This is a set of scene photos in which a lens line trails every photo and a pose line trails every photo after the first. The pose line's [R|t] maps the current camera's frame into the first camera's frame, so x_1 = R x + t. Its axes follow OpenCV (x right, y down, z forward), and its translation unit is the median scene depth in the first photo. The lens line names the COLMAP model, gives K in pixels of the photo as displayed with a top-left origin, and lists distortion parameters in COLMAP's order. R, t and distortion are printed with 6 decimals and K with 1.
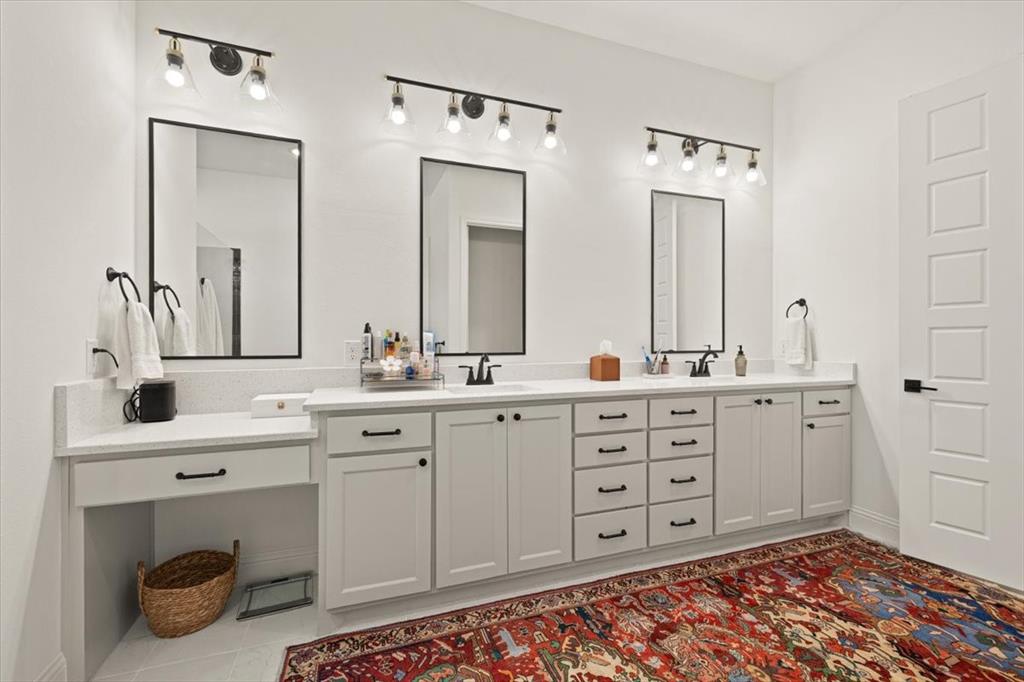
lens RADIAL K [[449.6, 0, 510.9], [0, 449.6, 340.0], [0, 0, 1]] dist [-0.005148, 0.000428]
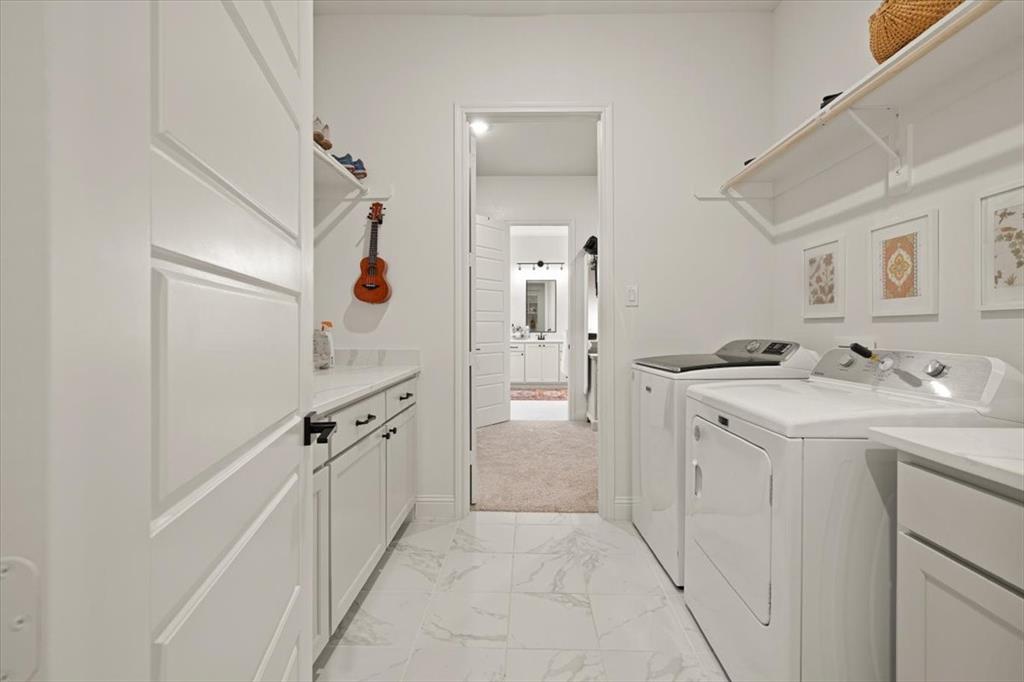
lens RADIAL K [[449.6, 0, 512.8], [0, 449.6, 335.3], [0, 0, 1]] dist [-0.005148, 0.000428]
pose [[0.929249, 0.009175, -0.369341, 1.159088], [-0.006494, 0.999943, 0.008502, 0.033537], [0.369398, -0.005502, 0.929255, -2.714777]]
